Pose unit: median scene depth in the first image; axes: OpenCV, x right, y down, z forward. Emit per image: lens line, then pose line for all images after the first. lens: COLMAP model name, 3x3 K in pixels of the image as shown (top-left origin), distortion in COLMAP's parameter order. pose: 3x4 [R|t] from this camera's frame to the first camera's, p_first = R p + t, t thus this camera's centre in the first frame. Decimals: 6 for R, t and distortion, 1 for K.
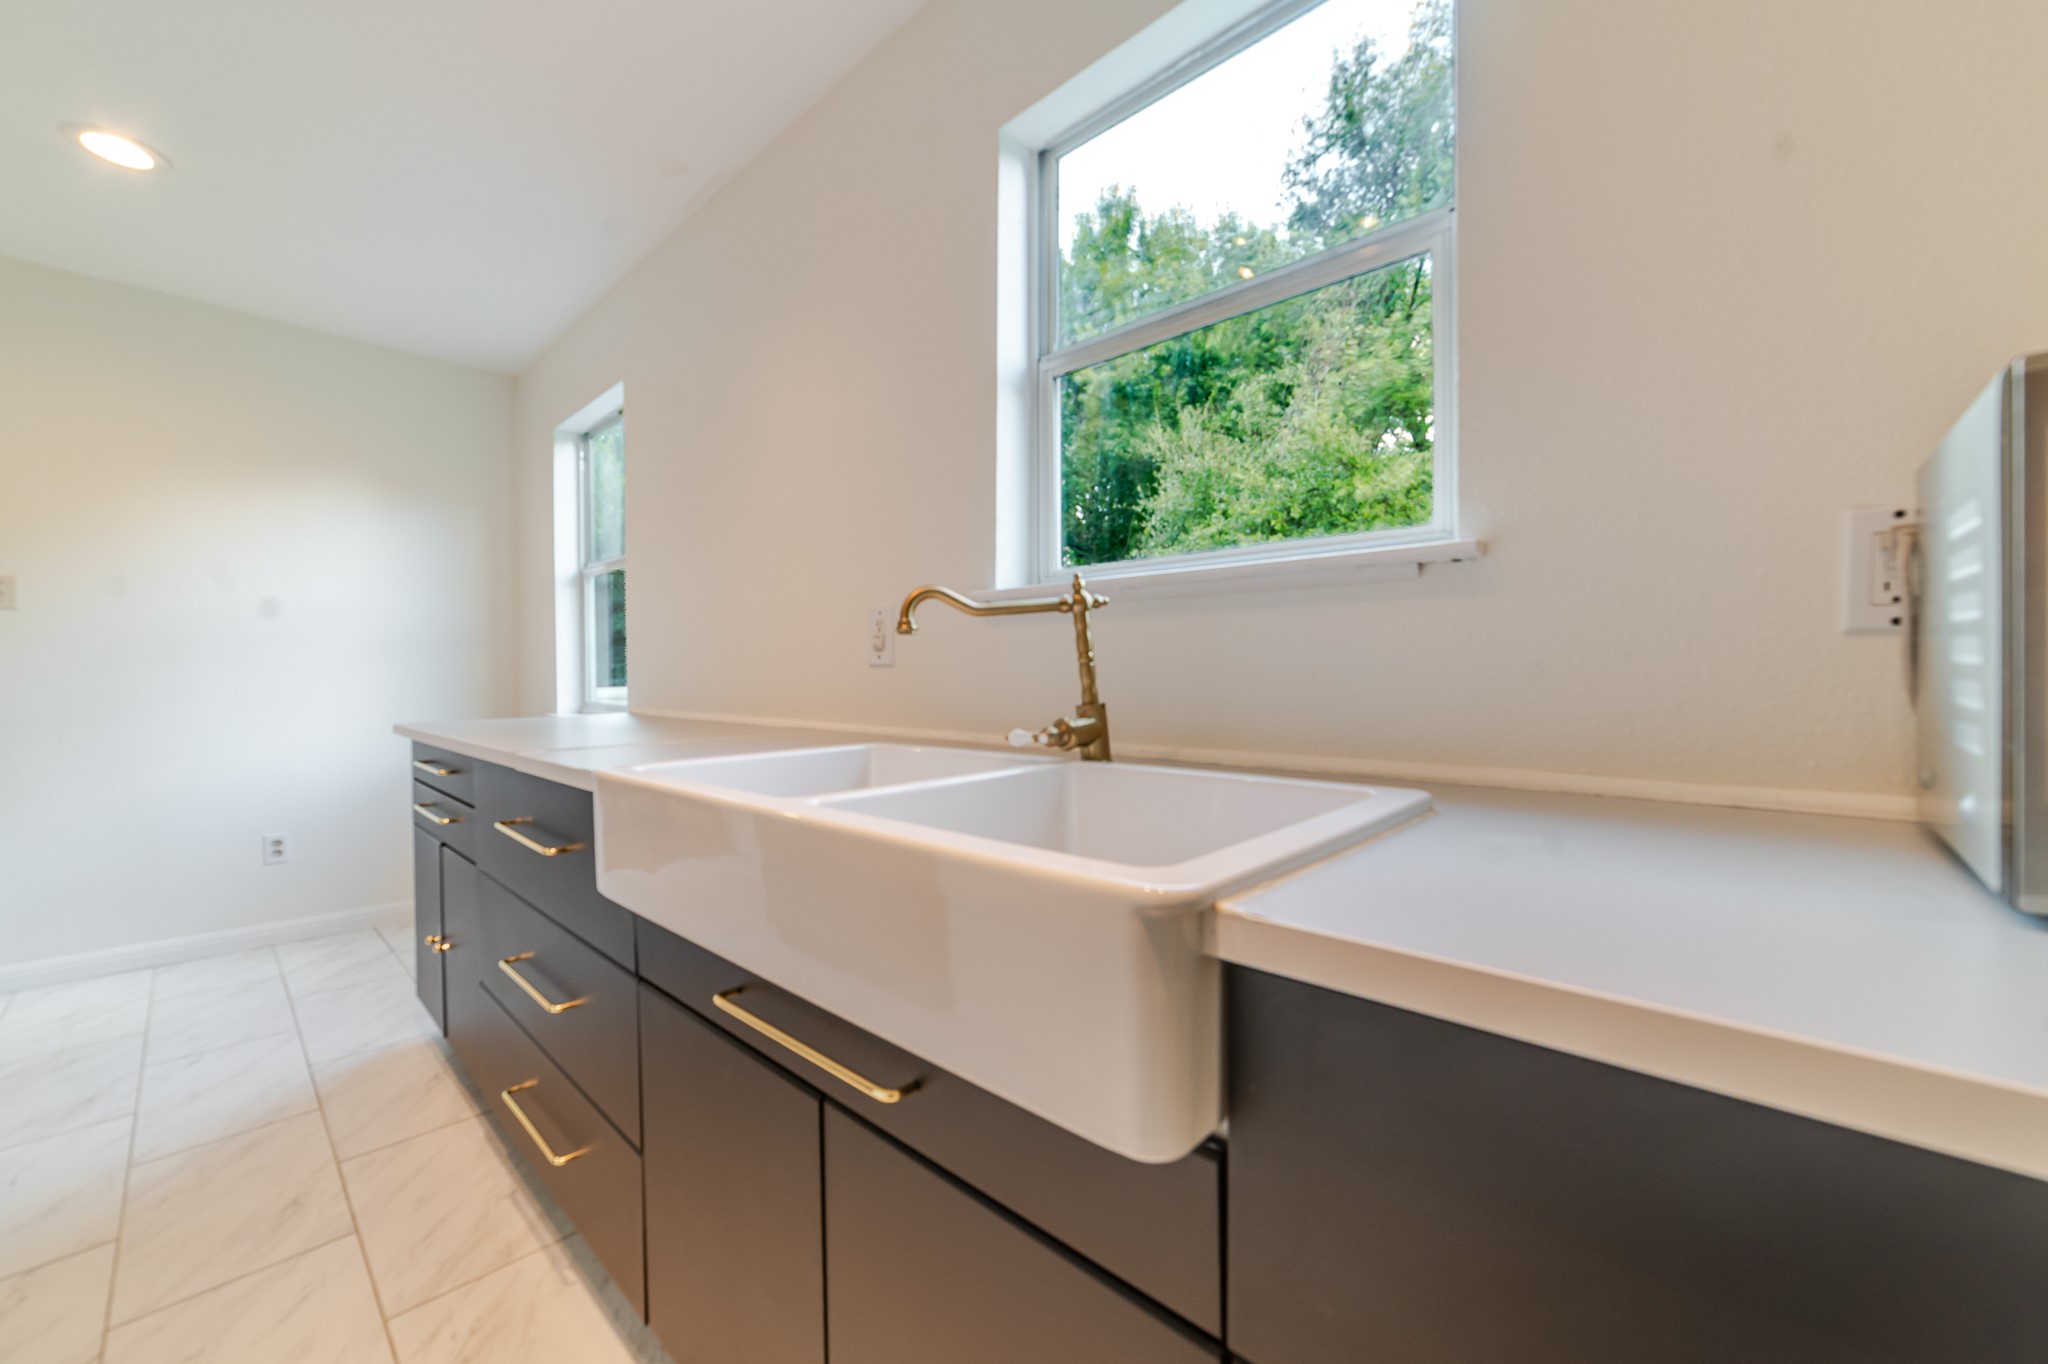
lens RADIAL K [[798.3, 0, 1037.1], [0, 798.3, 682.8], [0, 0, 1]] dist [-0.019276, 0.004319]
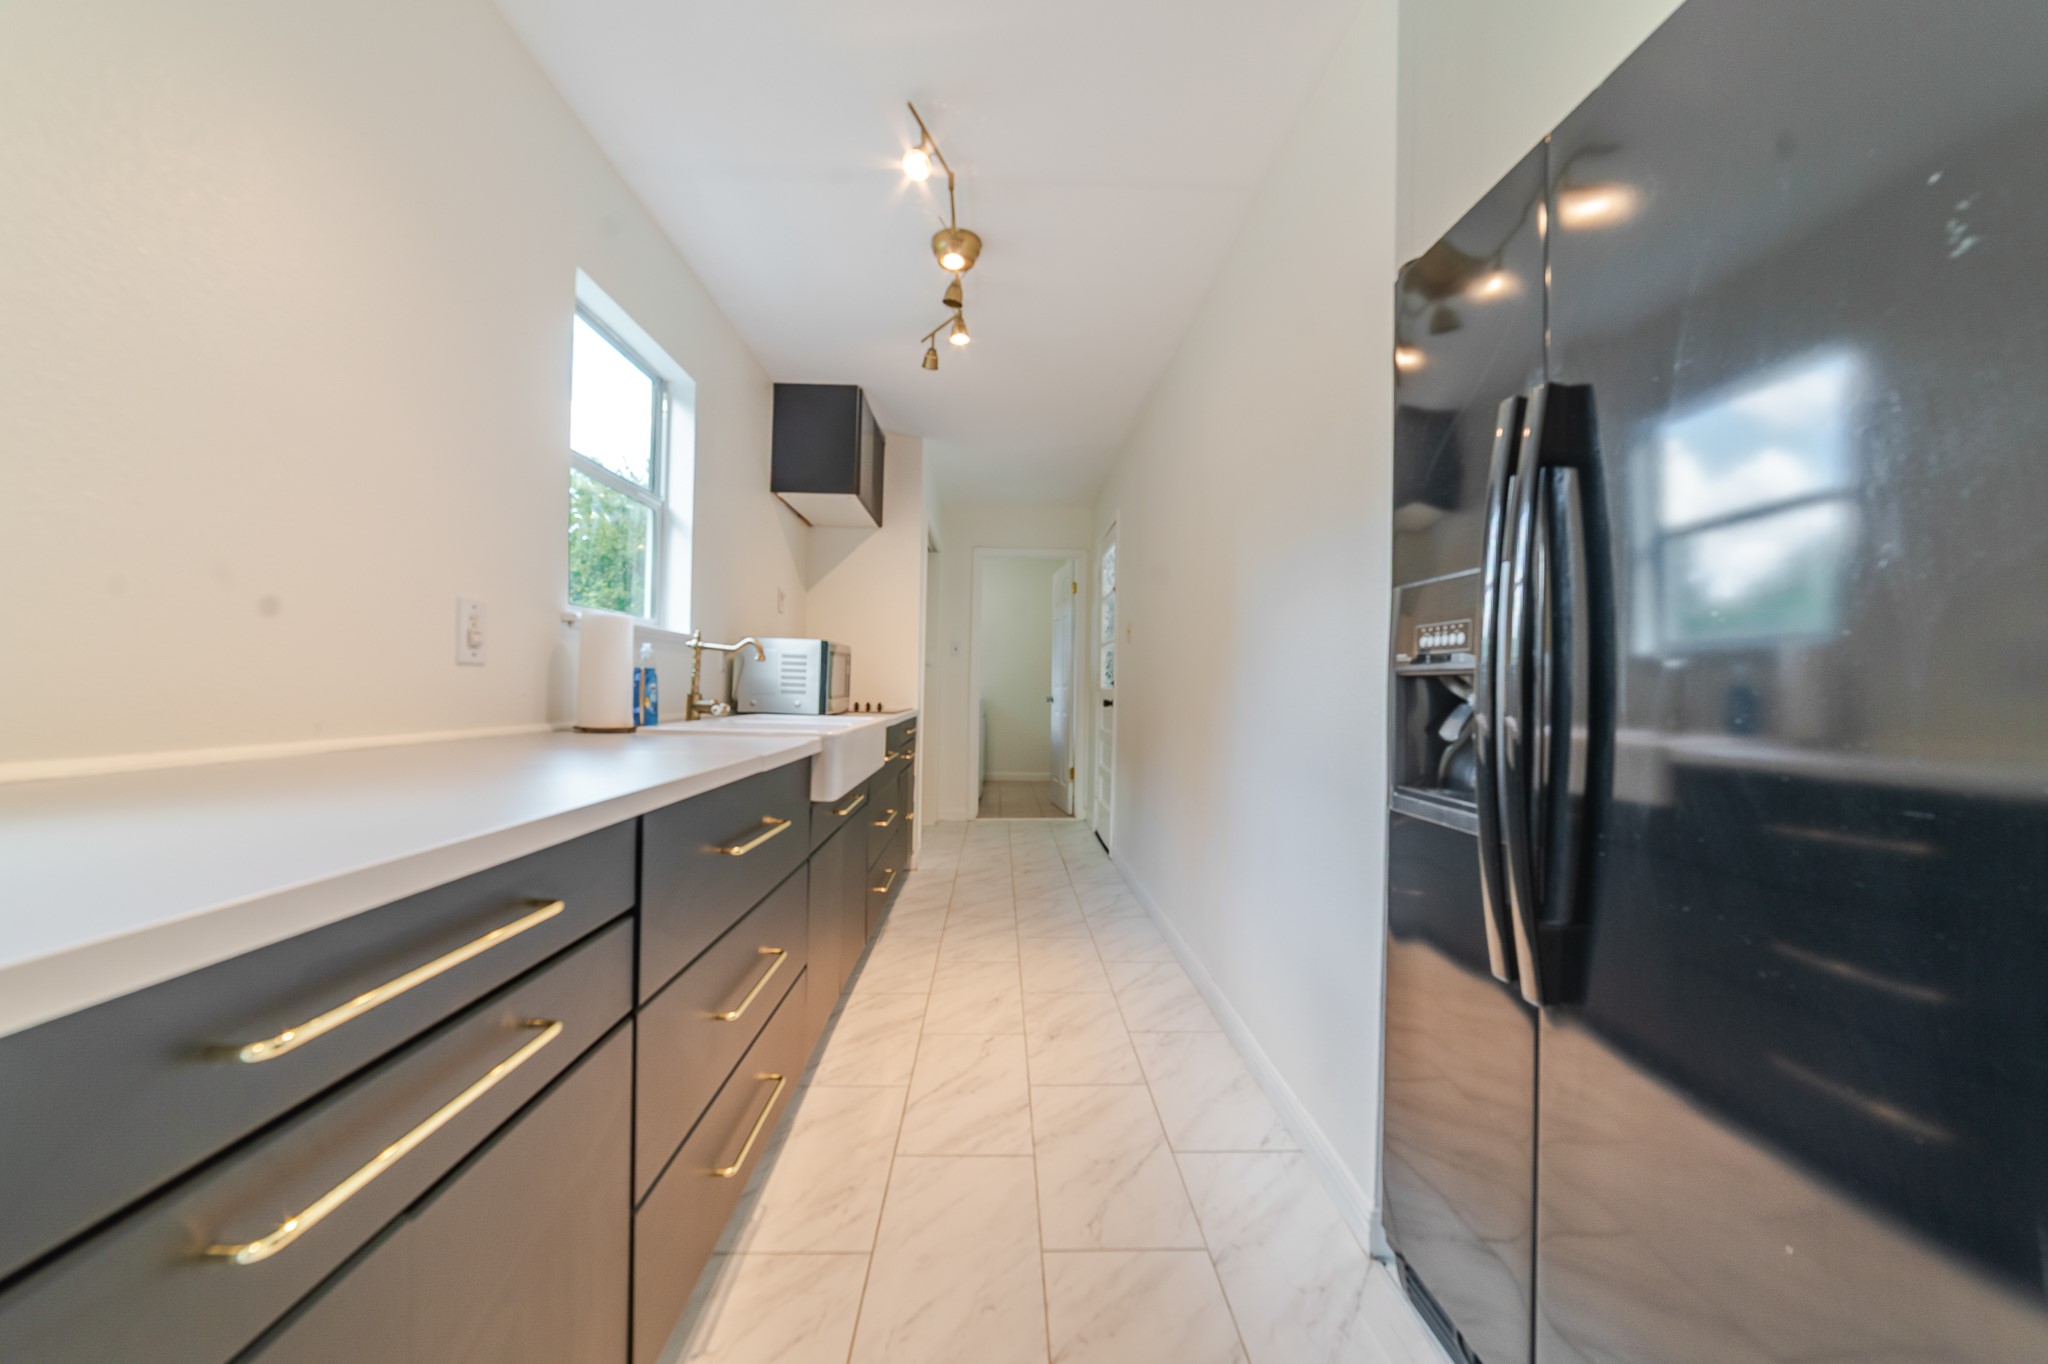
lens RADIAL K [[798.3, 0, 1025.4], [0, 798.3, 680.8], [0, 0, 1]] dist [-0.019276, 0.004319]
pose [[-0.702870, -0.006006, 0.711293, -1.601195], [-0.005740, 0.999980, 0.002772, -0.010338], [-0.711295, -0.002134, -0.702890, 1.470985]]
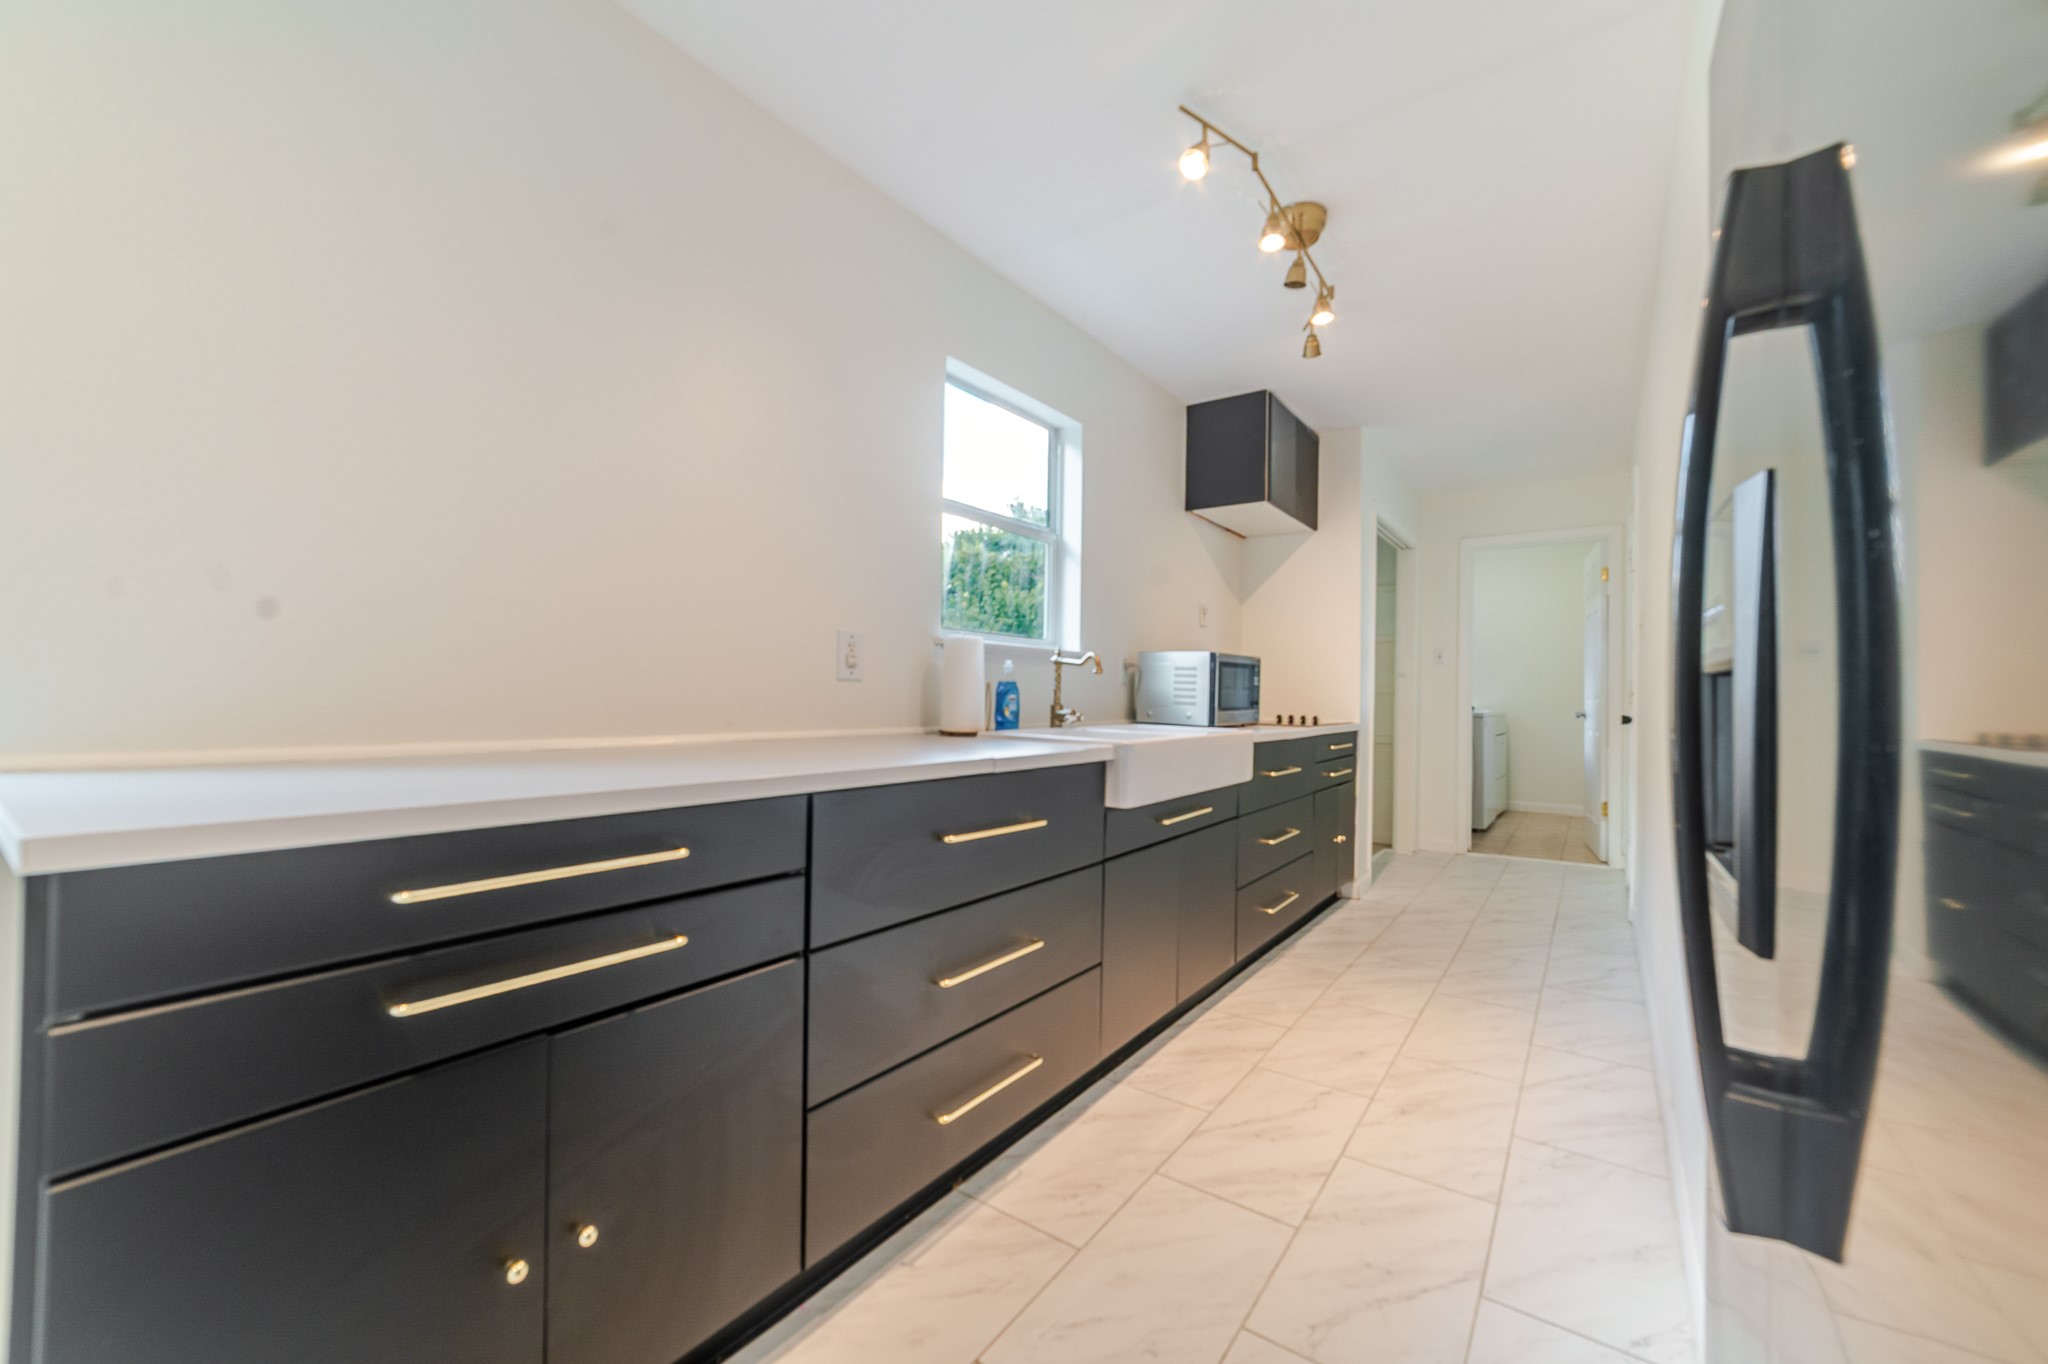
lens RADIAL K [[798.3, 0, 1029.4], [0, 798.3, 683.2], [0, 0, 1]] dist [-0.019276, 0.004319]
pose [[-0.122245, 0.010030, 0.992449, -1.775298], [0.001733, 0.999950, -0.009892, -0.005325], [-0.992498, 0.000511, -0.122256, 1.087898]]
